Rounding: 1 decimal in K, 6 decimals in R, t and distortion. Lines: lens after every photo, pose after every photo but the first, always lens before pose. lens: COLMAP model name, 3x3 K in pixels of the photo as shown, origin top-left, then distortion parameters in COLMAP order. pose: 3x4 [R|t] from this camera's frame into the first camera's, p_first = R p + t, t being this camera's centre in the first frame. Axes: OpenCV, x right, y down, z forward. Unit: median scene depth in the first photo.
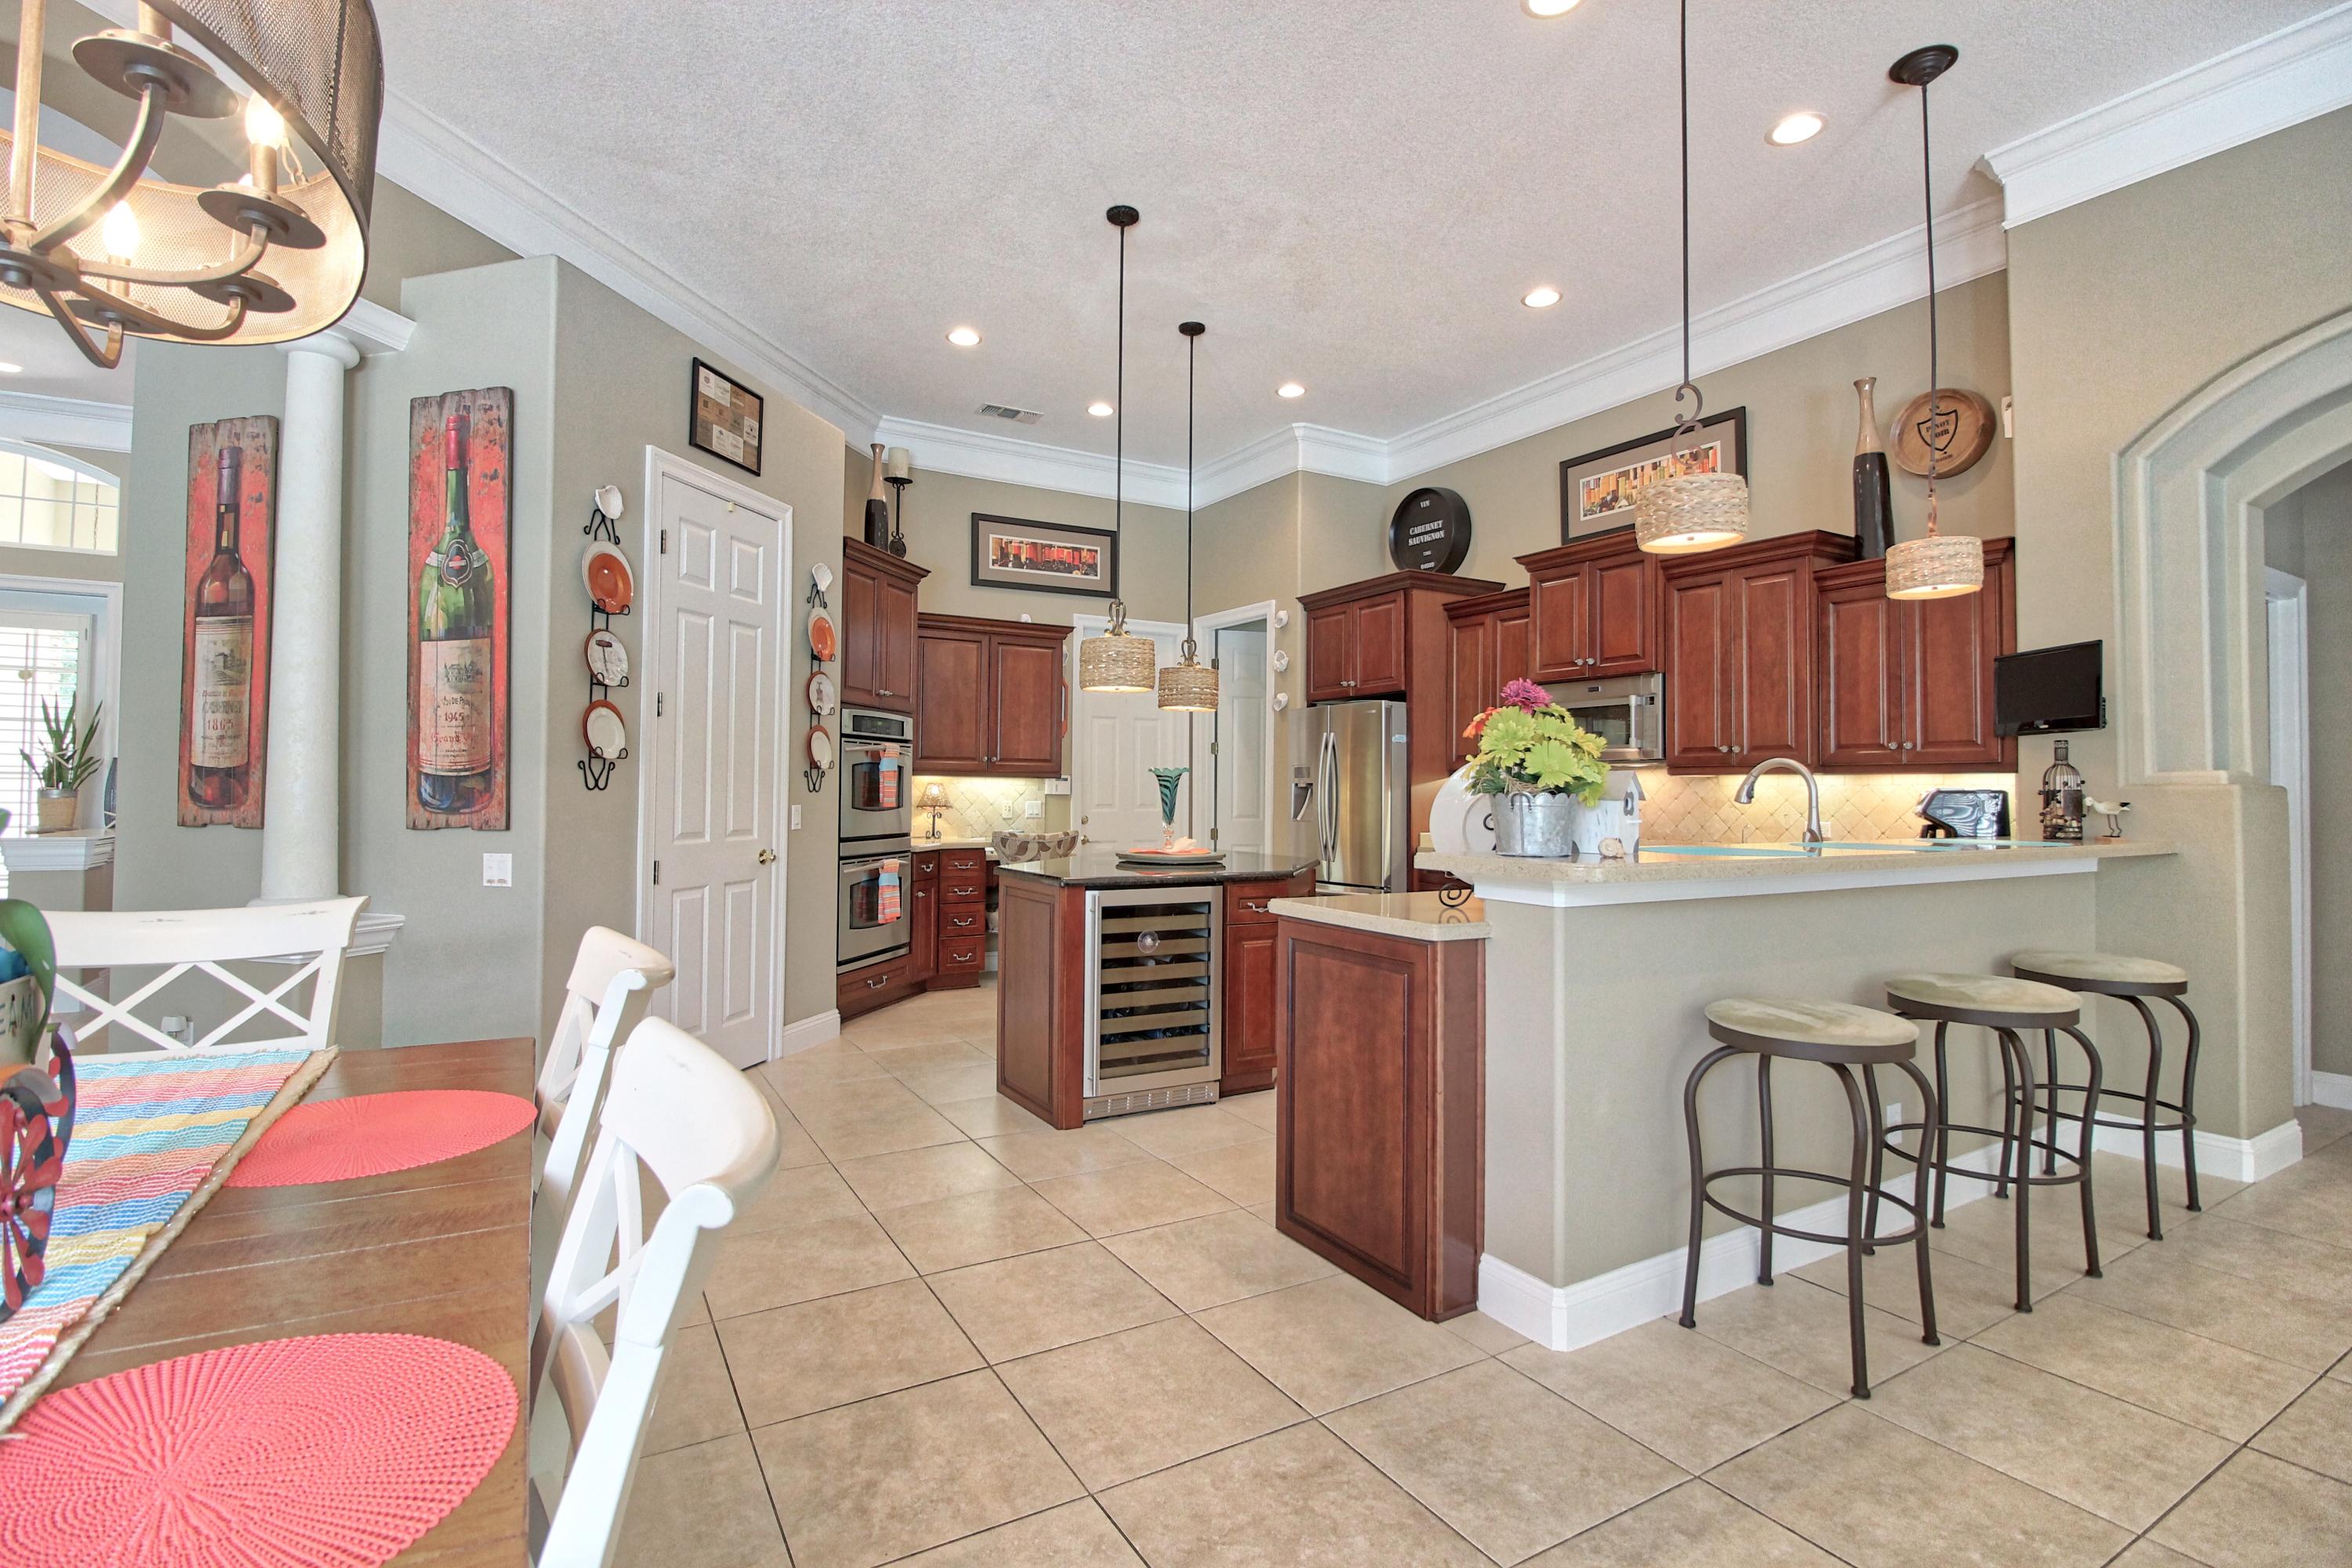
lens RADIAL K [[1083.5, 0, 1167.1], [0, 1083.5, 765.5], [0, 0, 1]] dist [0.001849, -0.015193]
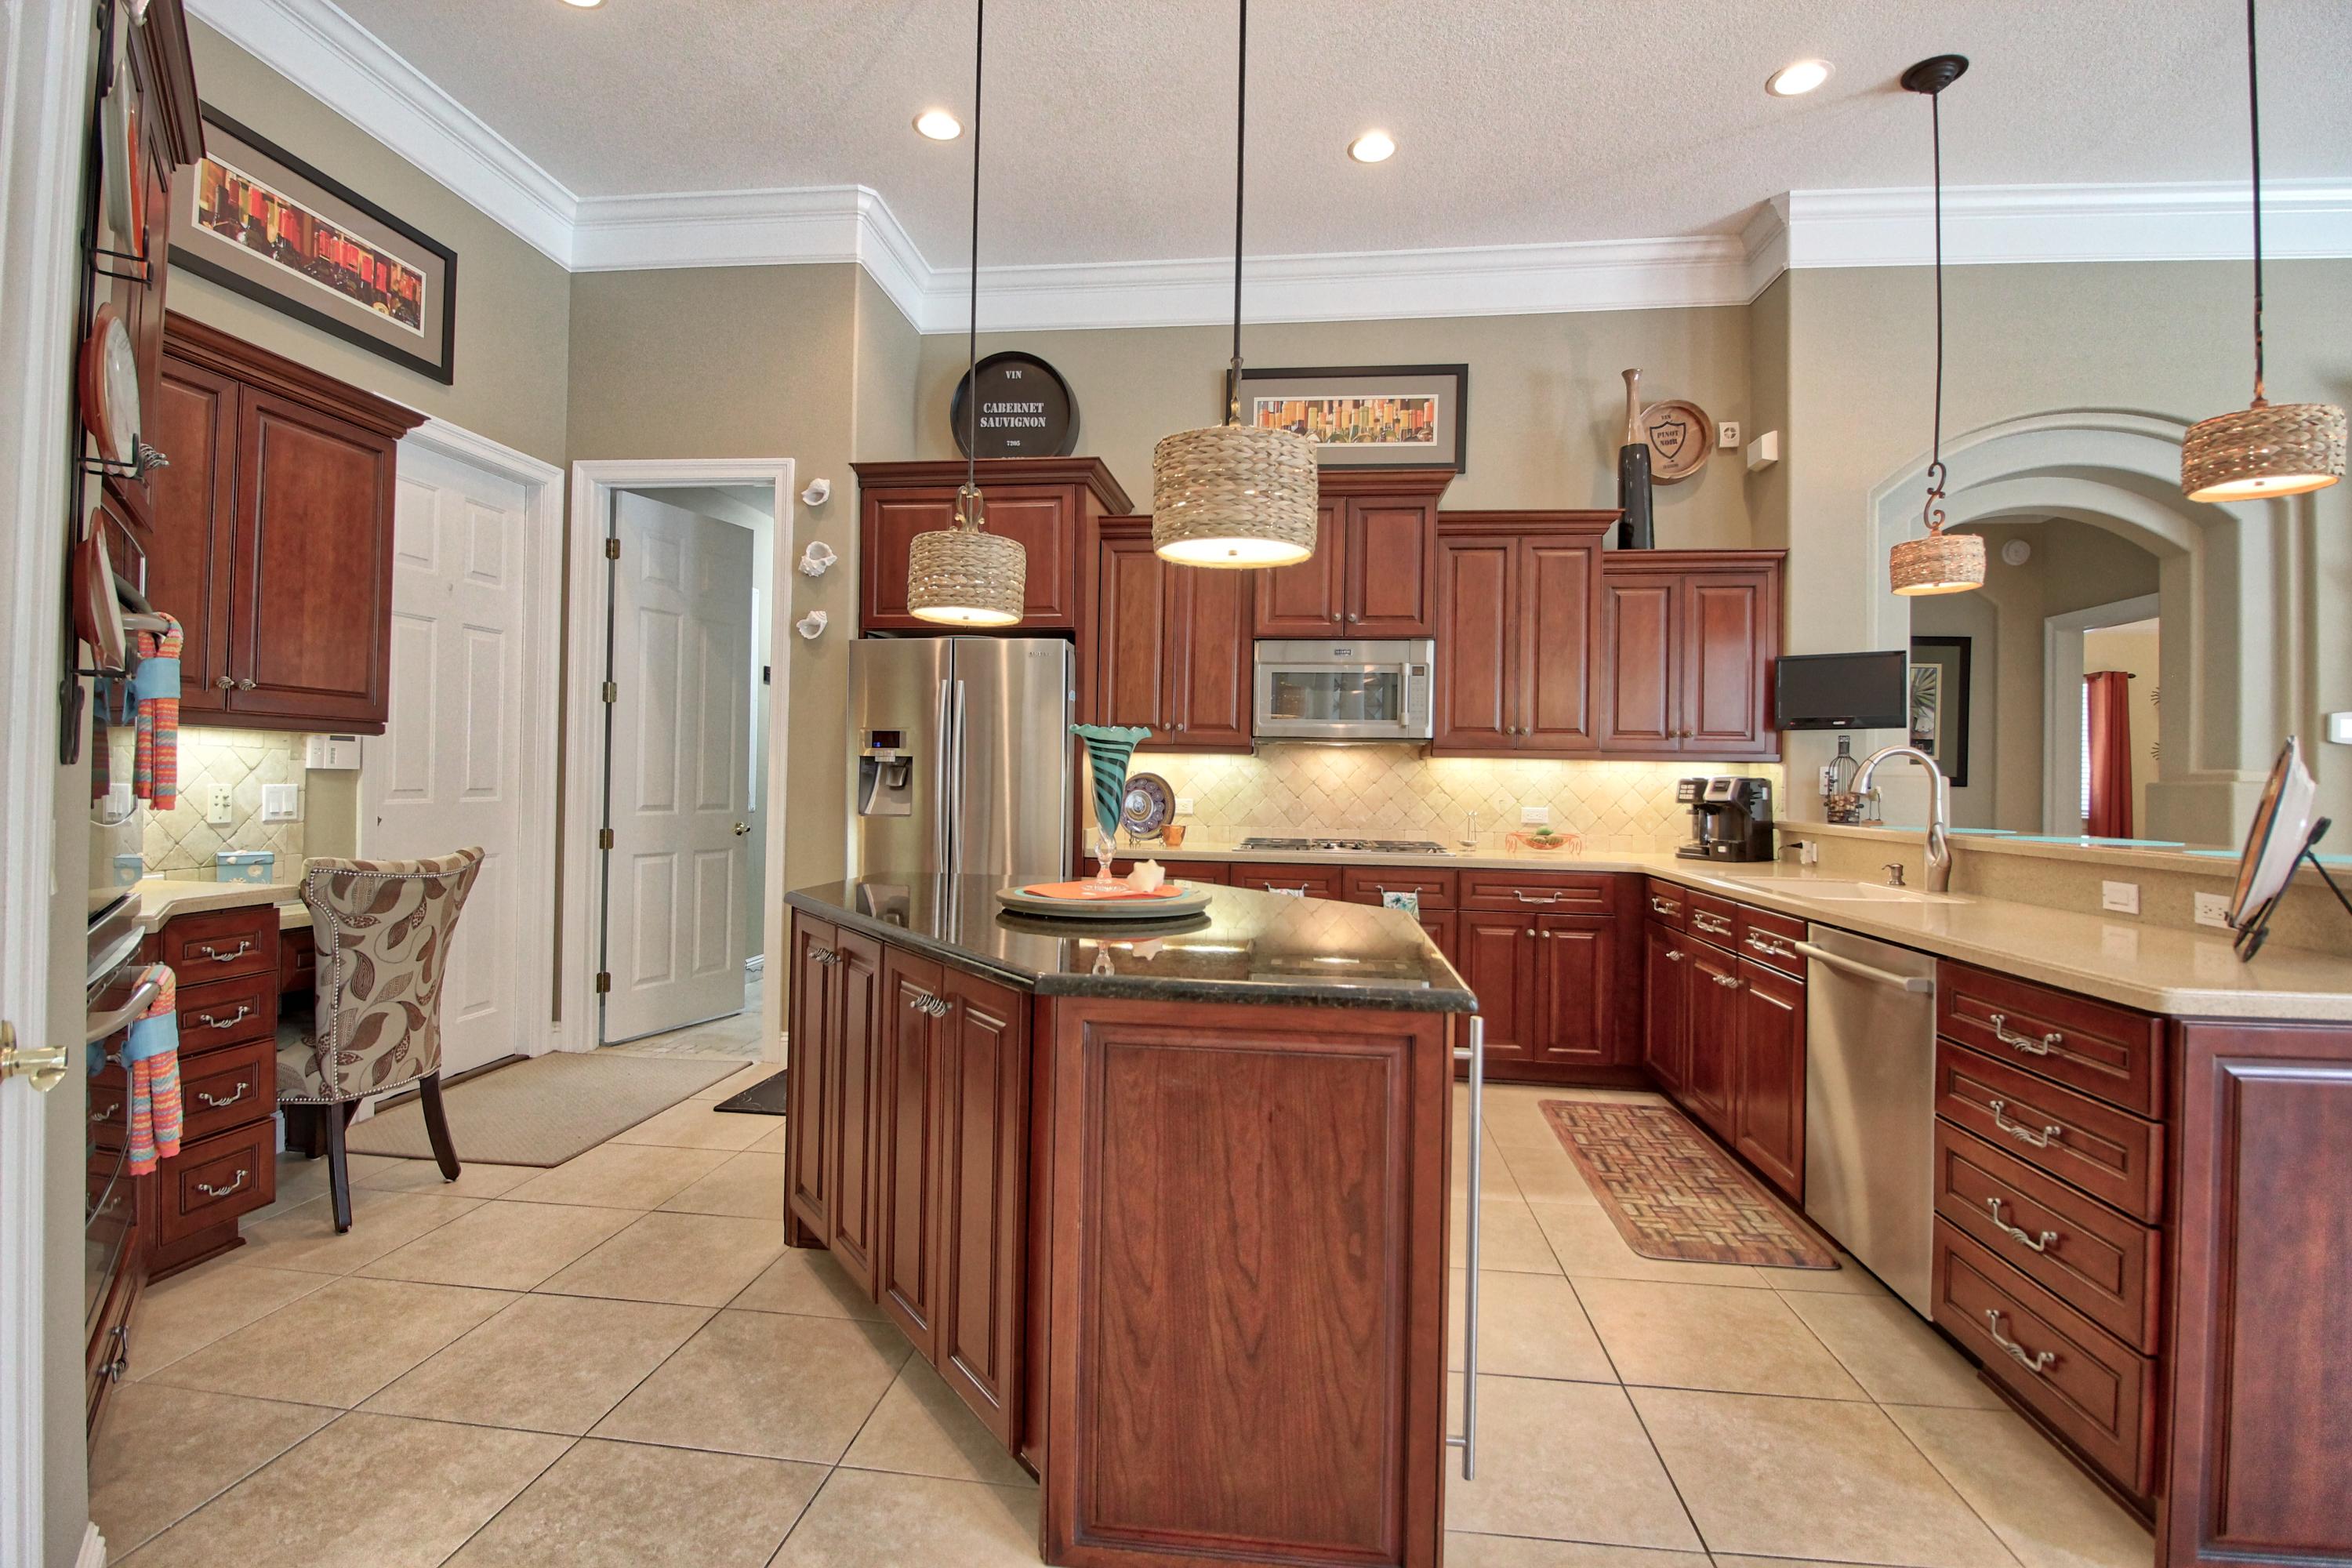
lens RADIAL K [[1083.5, 0, 1167.1], [0, 1083.5, 765.5], [0, 0, 1]] dist [0.001849, -0.015193]
pose [[0.607330, 0.011579, 0.794365, -0.357357], [-0.030943, 0.999480, 0.009088, 0.013766], [-0.793847, -0.030100, 0.607373, 0.615934]]
